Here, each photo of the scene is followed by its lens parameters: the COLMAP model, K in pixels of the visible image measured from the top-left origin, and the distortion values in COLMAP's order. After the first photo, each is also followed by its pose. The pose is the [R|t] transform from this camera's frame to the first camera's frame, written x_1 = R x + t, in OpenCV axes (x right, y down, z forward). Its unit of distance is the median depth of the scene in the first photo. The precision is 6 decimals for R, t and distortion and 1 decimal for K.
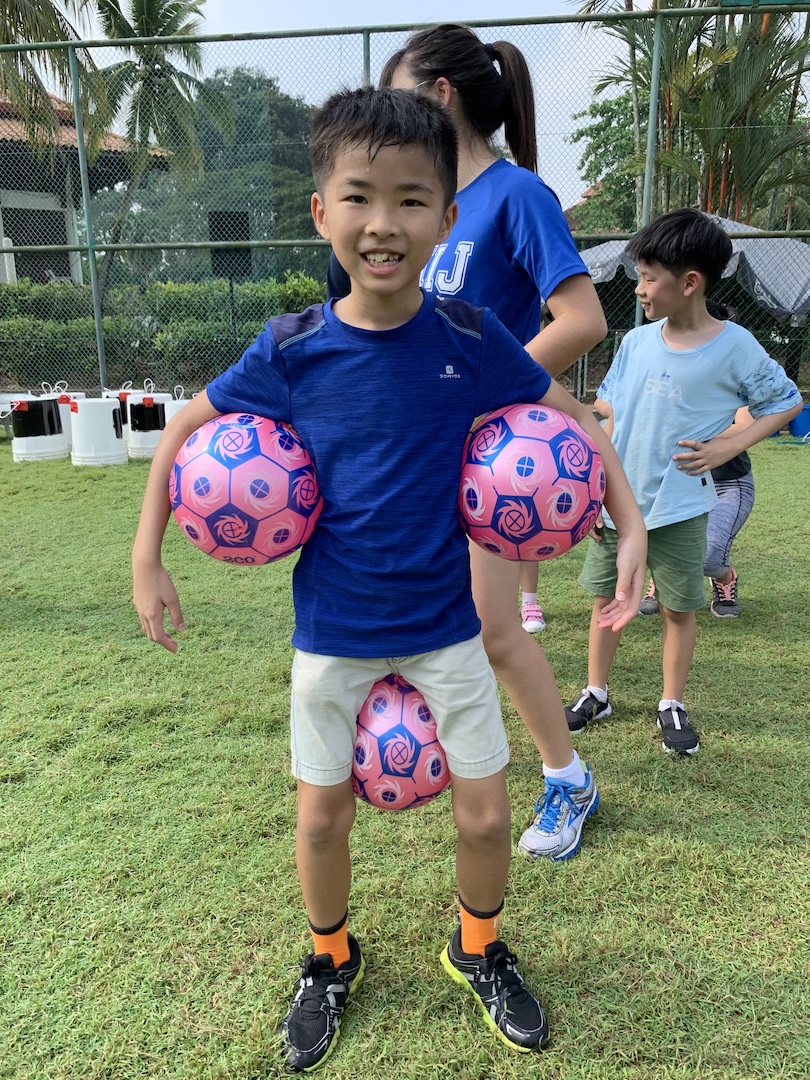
lens RADIAL K [[845.9, 0, 401.0], [0, 845.9, 542.2], [0, 0, 1]] dist [0.002726, 0.000023]
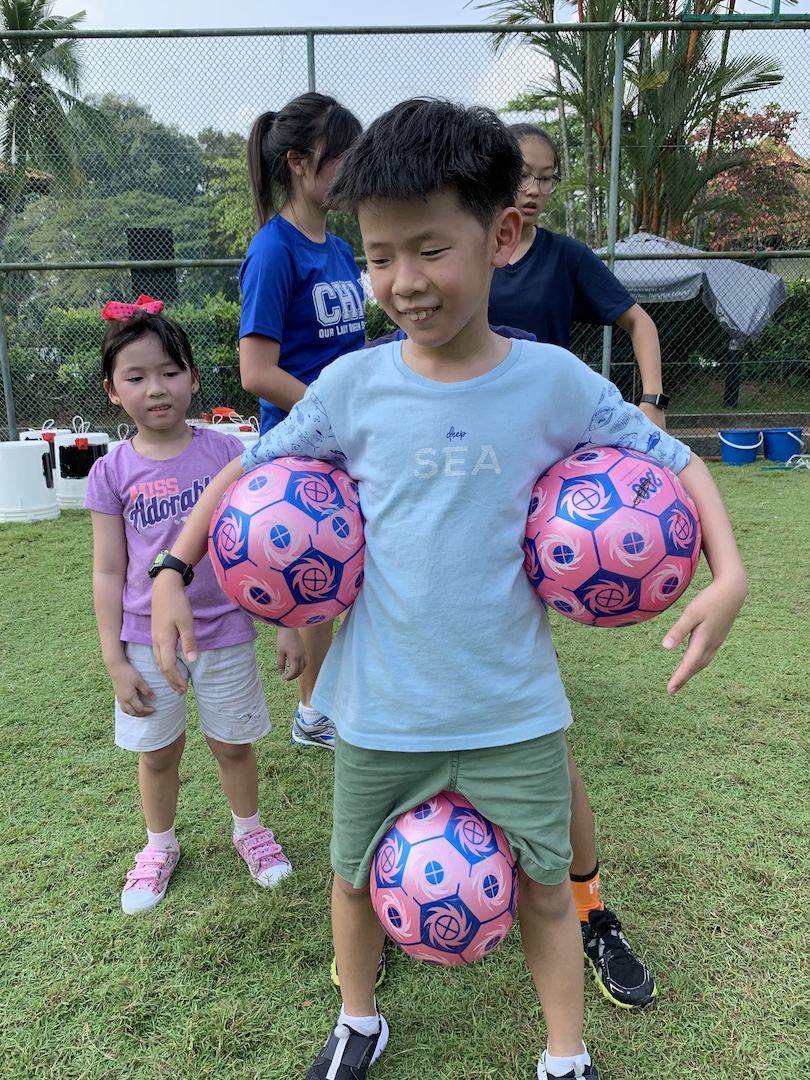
lens RADIAL K [[845.9, 0, 404.9], [0, 845.9, 535.4], [0, 0, 1]] dist [0.002726, 0.000023]
pose [[0.989778, -0.040095, 0.136863, -0.081464], [0.045563, 0.998274, -0.037060, -0.023011], [-0.135140, 0.042917, 0.989897, 0.100193]]
